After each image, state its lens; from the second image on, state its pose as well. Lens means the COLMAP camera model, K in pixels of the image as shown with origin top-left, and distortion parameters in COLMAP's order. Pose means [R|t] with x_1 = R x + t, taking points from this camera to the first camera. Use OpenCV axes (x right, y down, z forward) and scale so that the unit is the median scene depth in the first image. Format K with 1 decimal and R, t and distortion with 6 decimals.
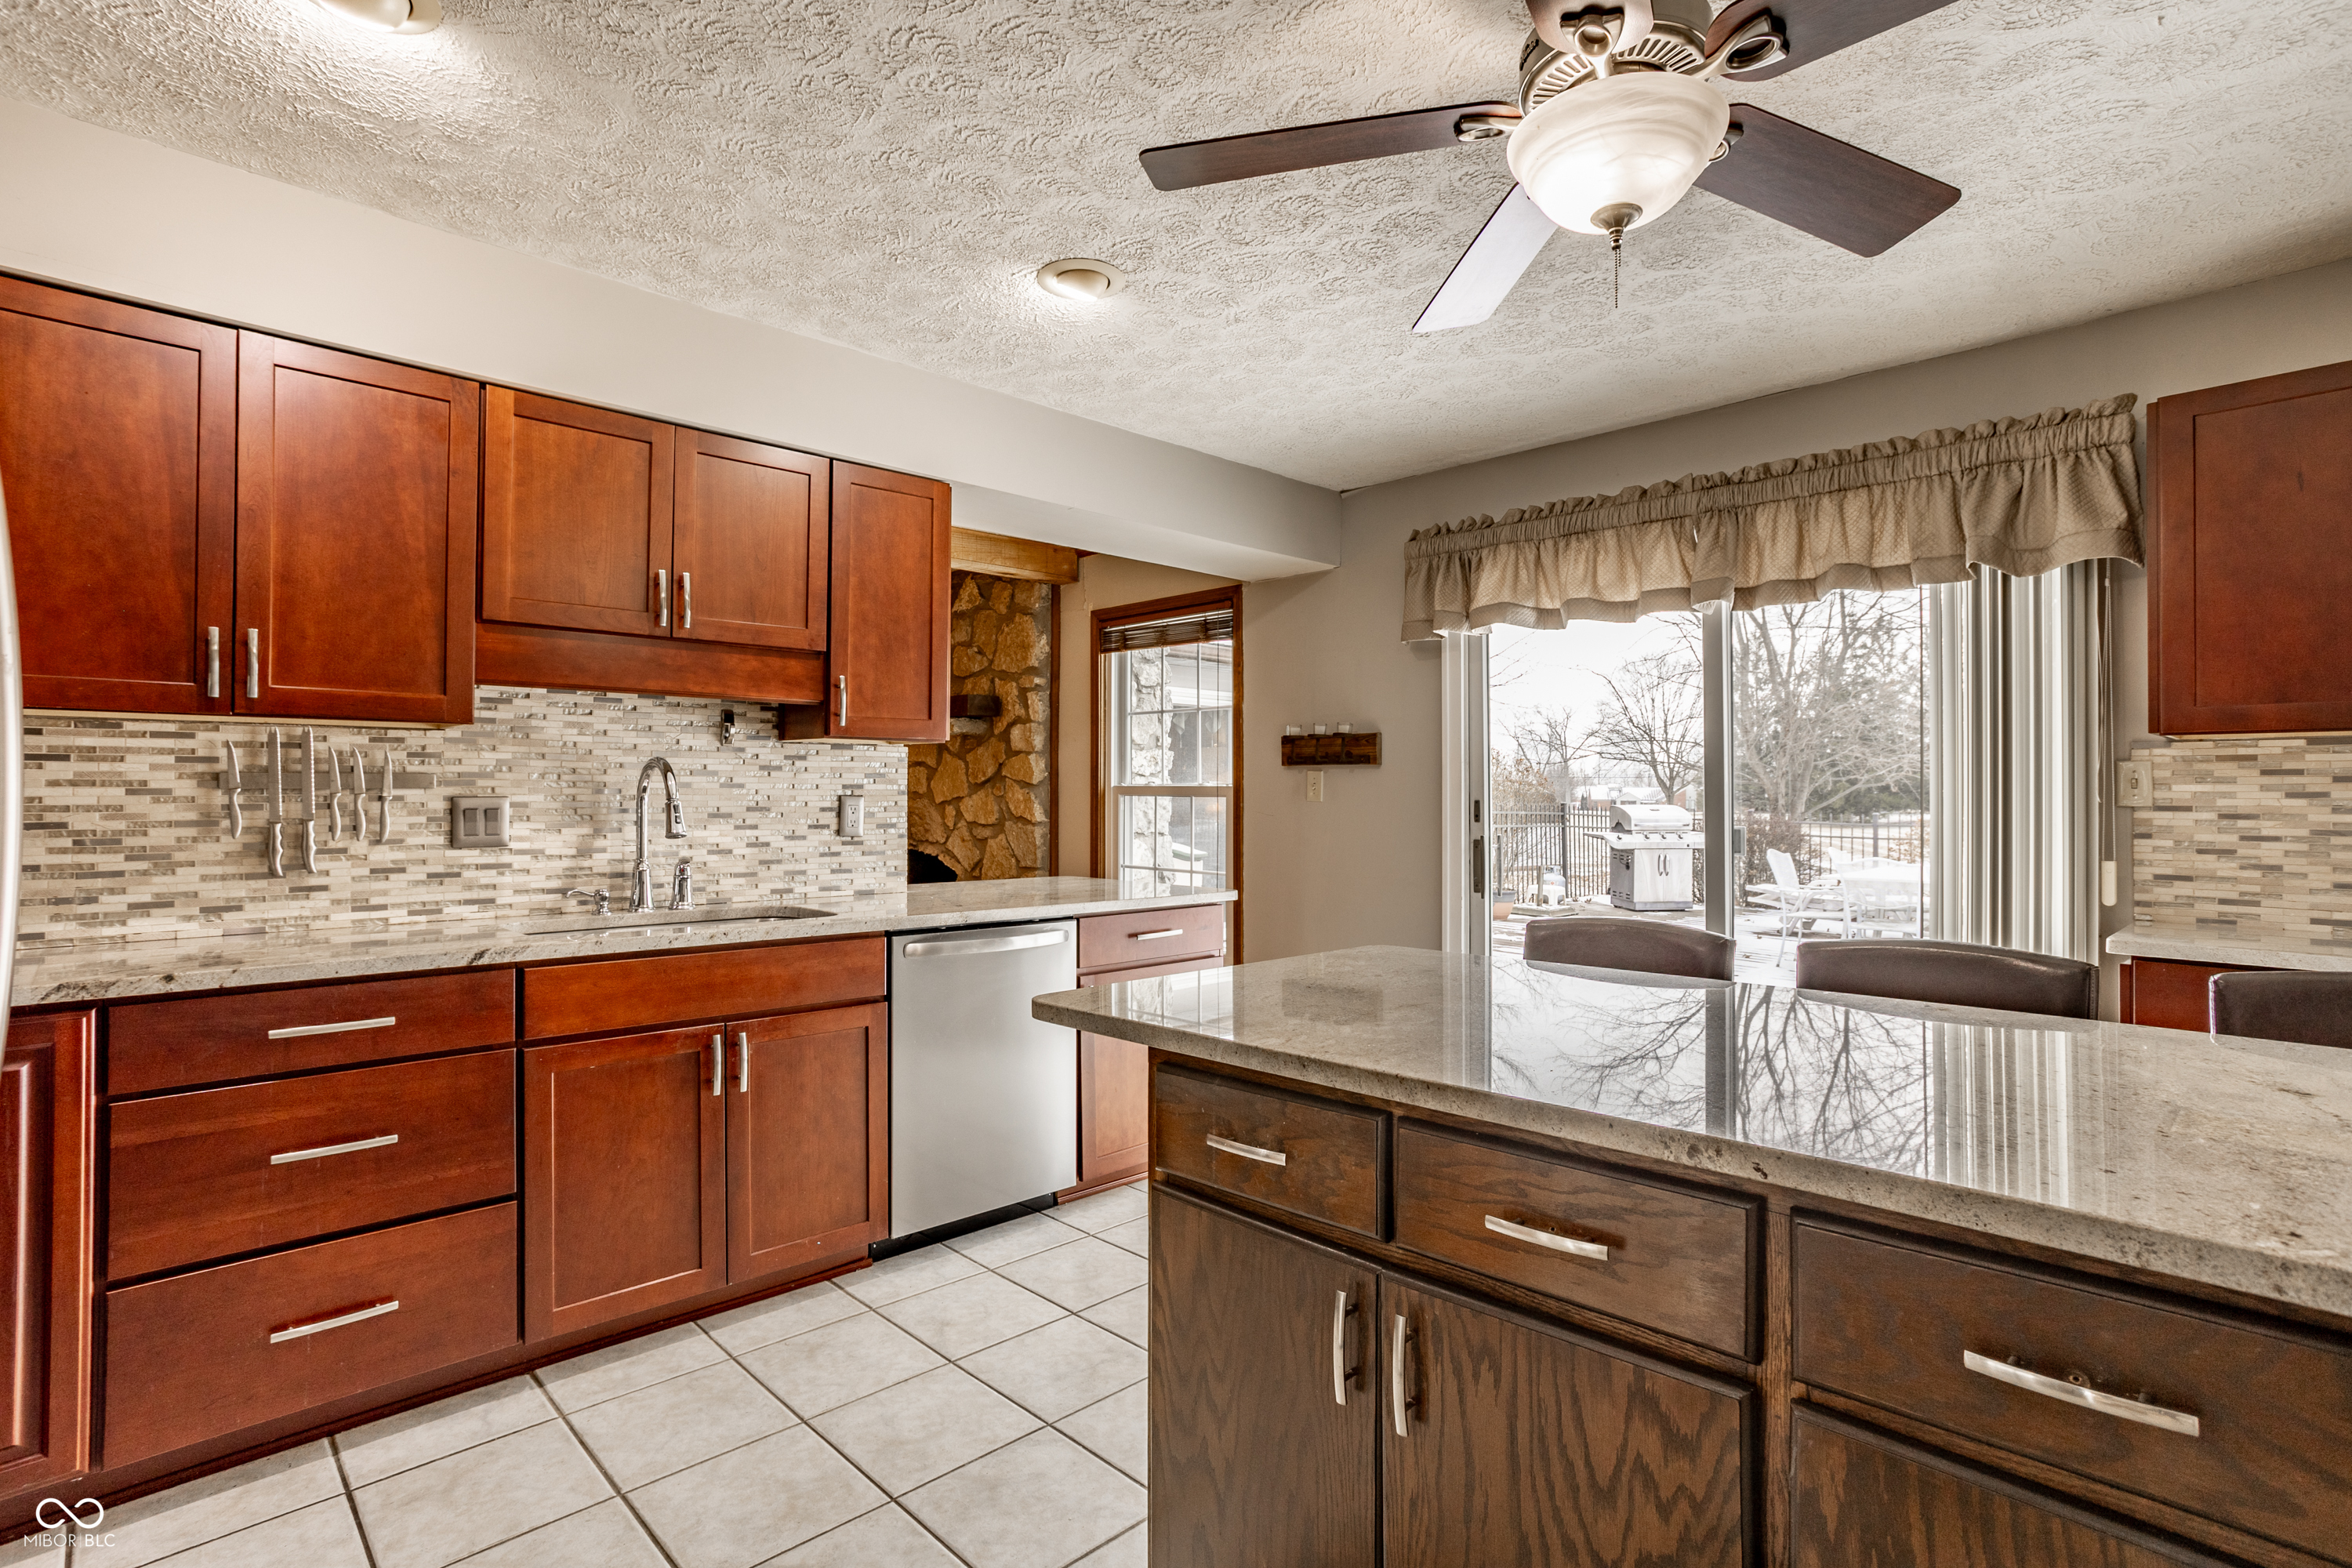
lens RADIAL K [[1136.2, 0, 1165.6], [0, 1136.2, 782.6], [0, 0, 1]] dist [-0.048244, 0.027810]
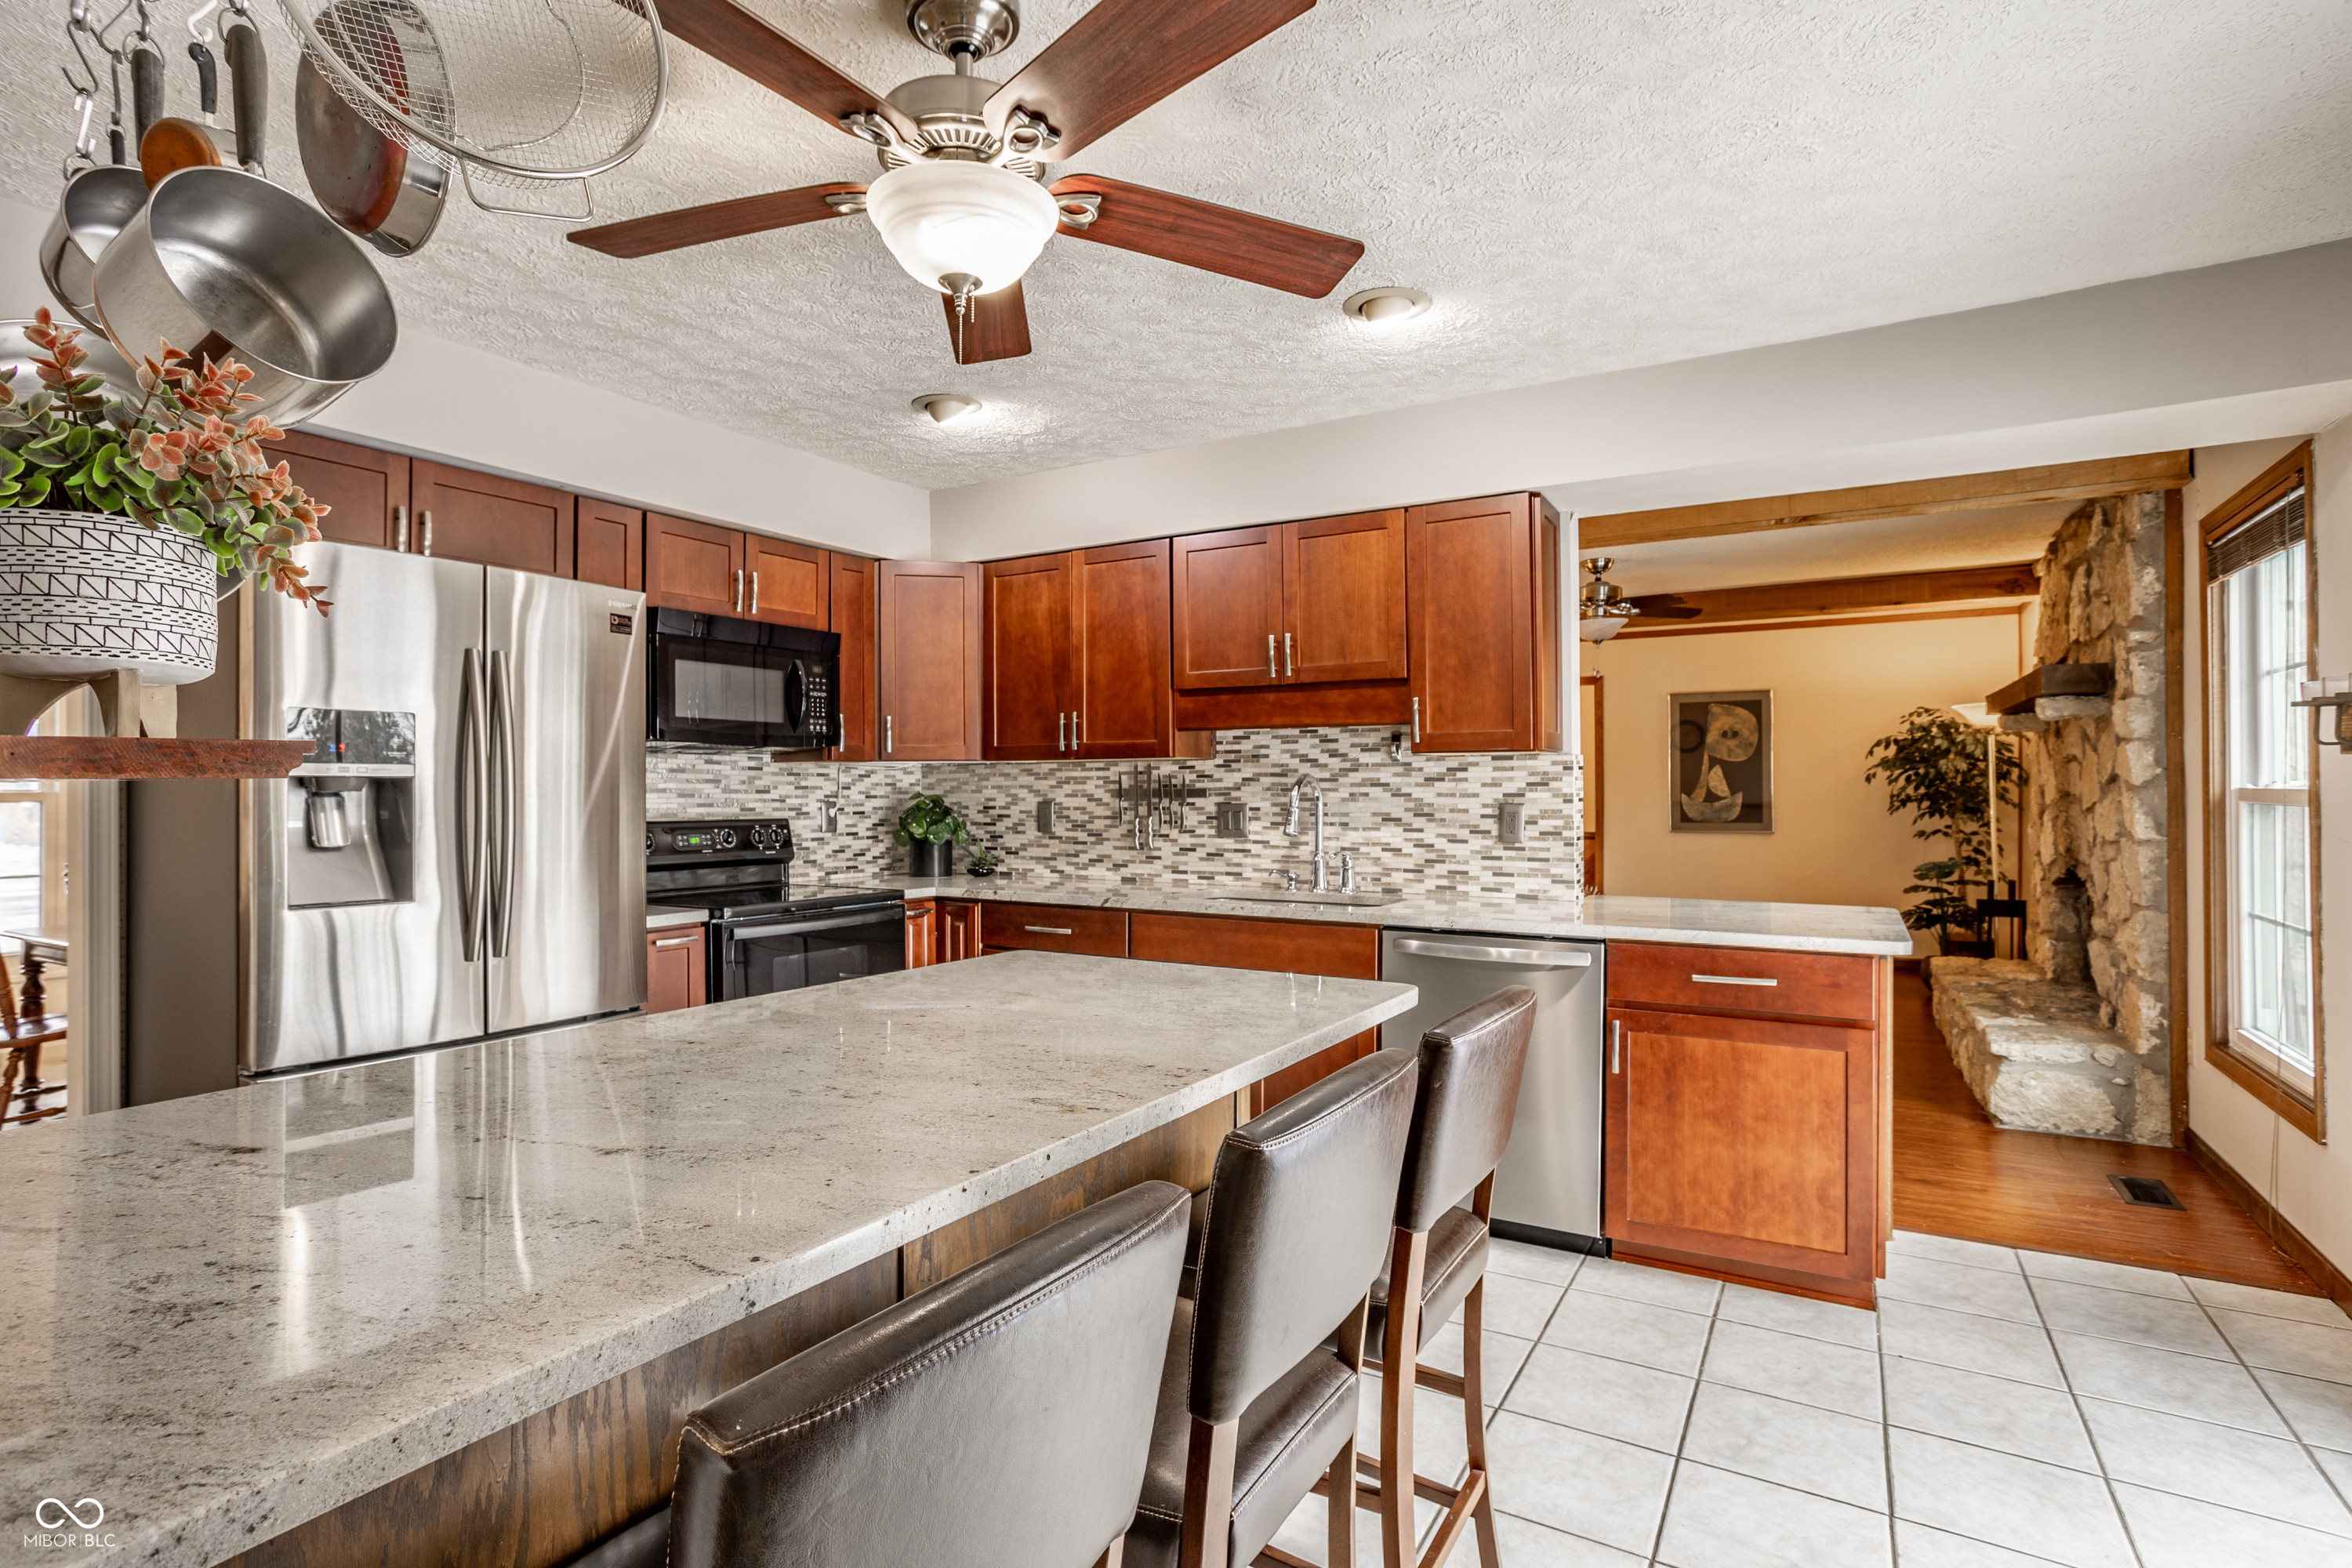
lens RADIAL K [[1136.2, 0, 1165.6], [0, 1136.2, 782.6], [0, 0, 1]] dist [-0.048244, 0.027810]
pose [[0.267096, -0.006998, -0.963645, 0.739396], [0.012728, 0.999912, -0.003734, -0.009446], [0.963586, -0.011268, 0.267161, 0.466679]]
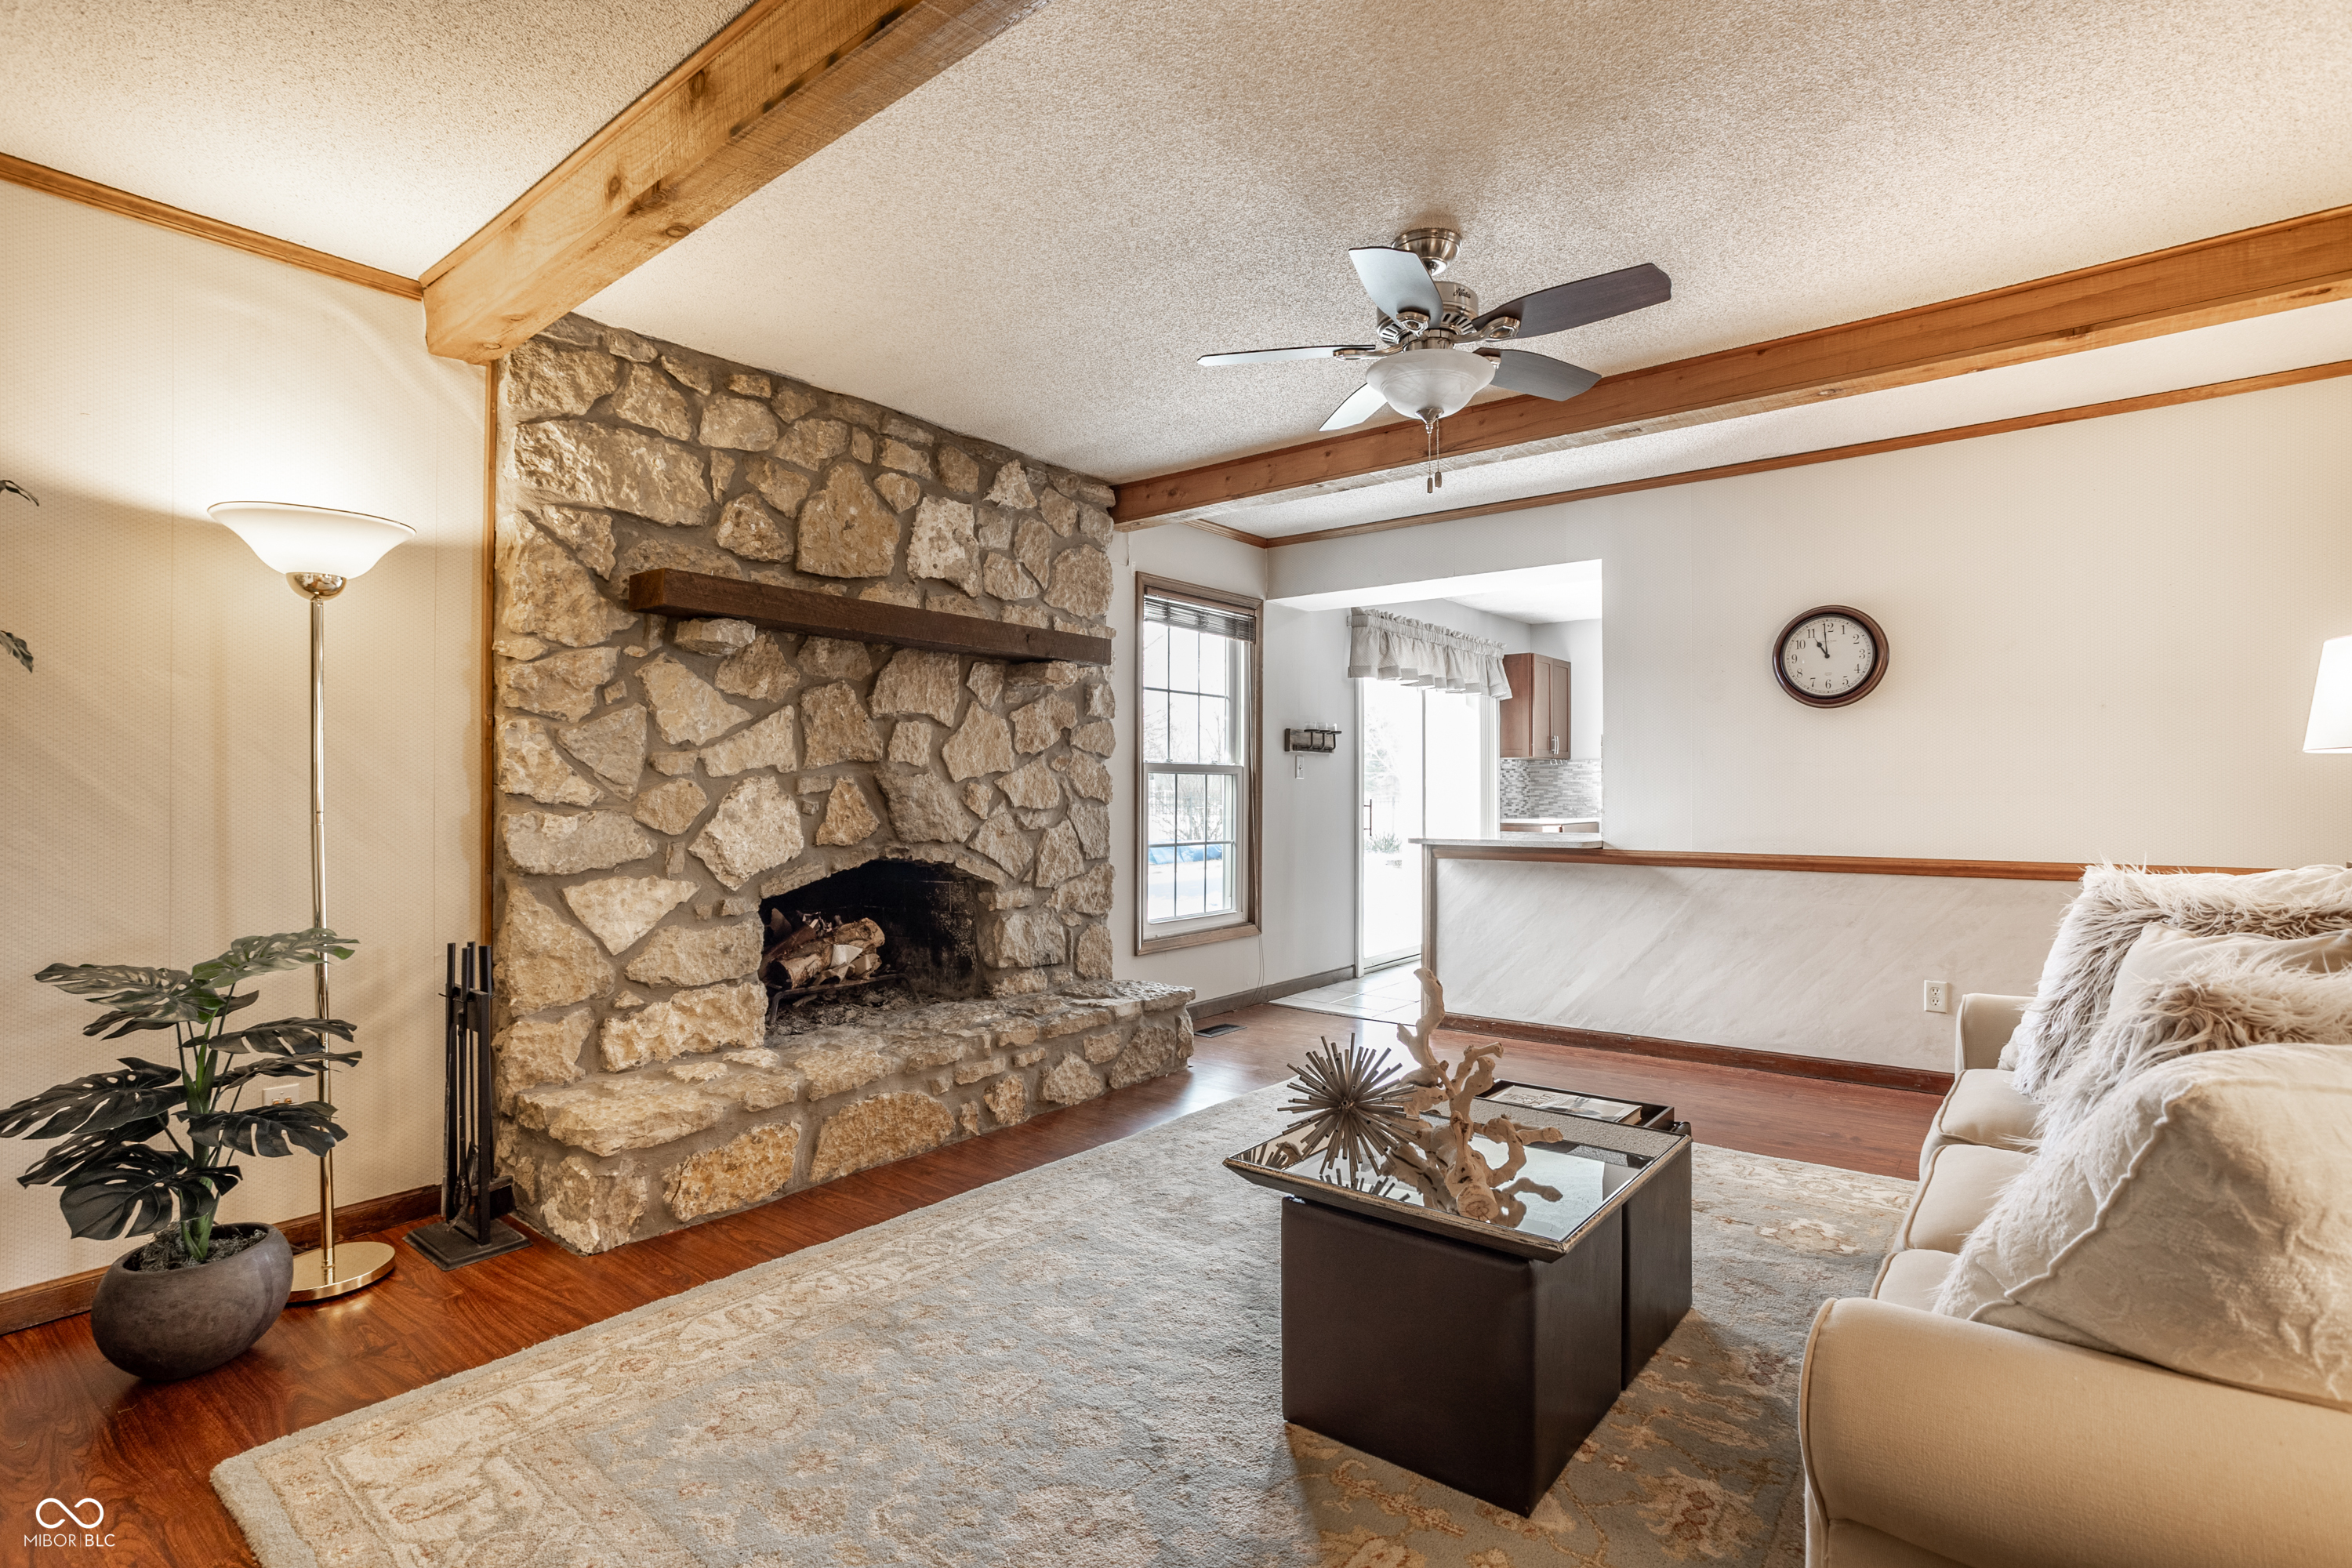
lens RADIAL K [[1136.2, 0, 1165.6], [0, 1136.2, 782.6], [0, 0, 1]] dist [-0.048244, 0.027810]
pose [[-0.121067, 0.007490, 0.992616, -1.804399], [-0.008973, 0.999922, -0.008640, 0.050439], [-0.992604, -0.009953, -0.120991, 2.016491]]
